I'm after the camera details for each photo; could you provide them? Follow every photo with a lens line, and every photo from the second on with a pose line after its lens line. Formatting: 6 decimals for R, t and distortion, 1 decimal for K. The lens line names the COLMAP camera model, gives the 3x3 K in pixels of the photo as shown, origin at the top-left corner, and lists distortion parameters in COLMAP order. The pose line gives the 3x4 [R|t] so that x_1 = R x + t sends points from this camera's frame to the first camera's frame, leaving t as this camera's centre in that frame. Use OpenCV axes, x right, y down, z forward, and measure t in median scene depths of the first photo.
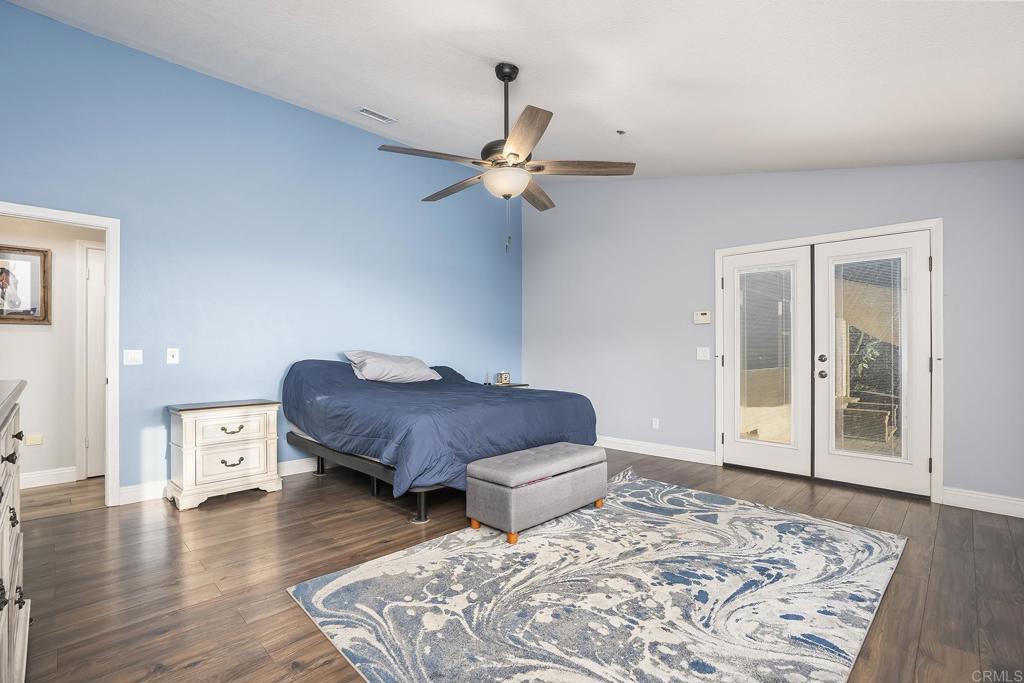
lens RADIAL K [[465.4, 0, 512.3], [0, 465.4, 344.8], [0, 0, 1]] dist [-0.033851, 0.015029]
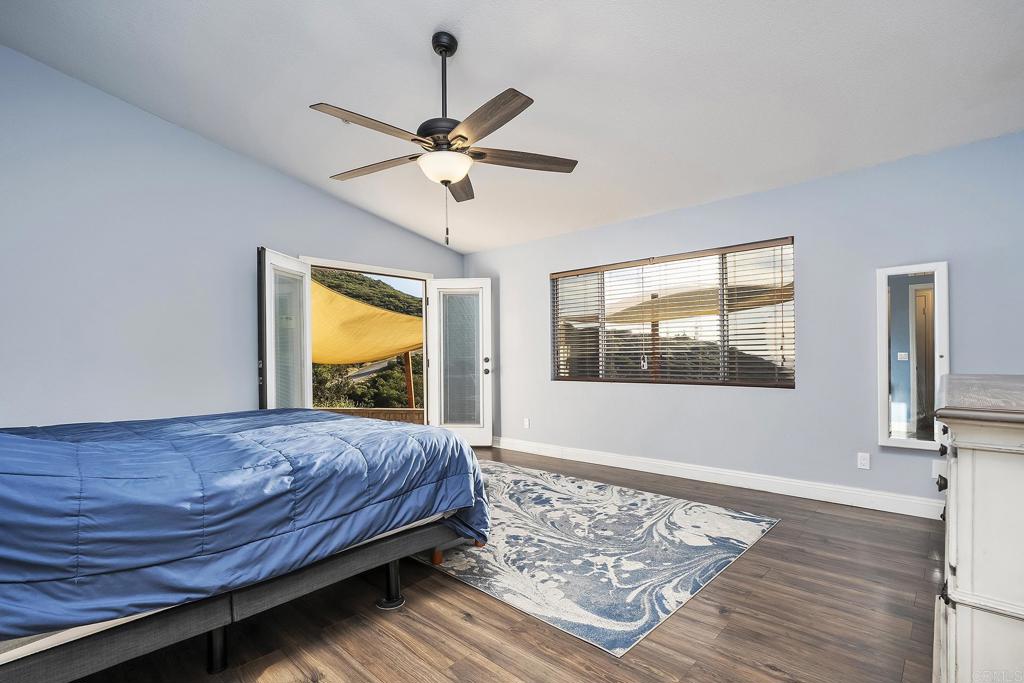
lens RADIAL K [[490.7, 0, 515.0], [0, 490.7, 356.5], [0, 0, 1]] dist [0.000028, 0.001157]
pose [[-0.044574, 0.000390, 0.999006, -1.208348], [0.002418, 0.999997, -0.000282, 0.028968], [-0.999003, 0.002403, -0.044575, 1.120864]]
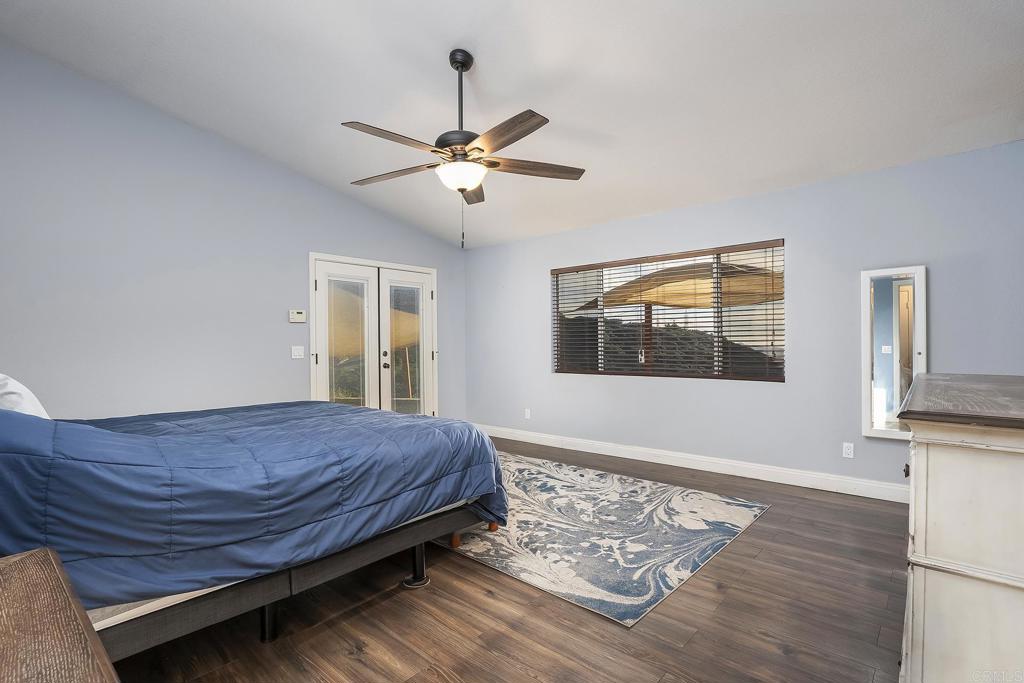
lens RADIAL K [[492.1, 0, 513.7], [0, 492.1, 347.0], [0, 0, 1]] dist [-0.001785, -0.000696]
pose [[-0.061005, -0.003574, 0.998131, -1.292022], [-0.000151, 0.999994, 0.003572, 0.007037], [-0.998137, 0.000067, -0.061005, 1.178956]]
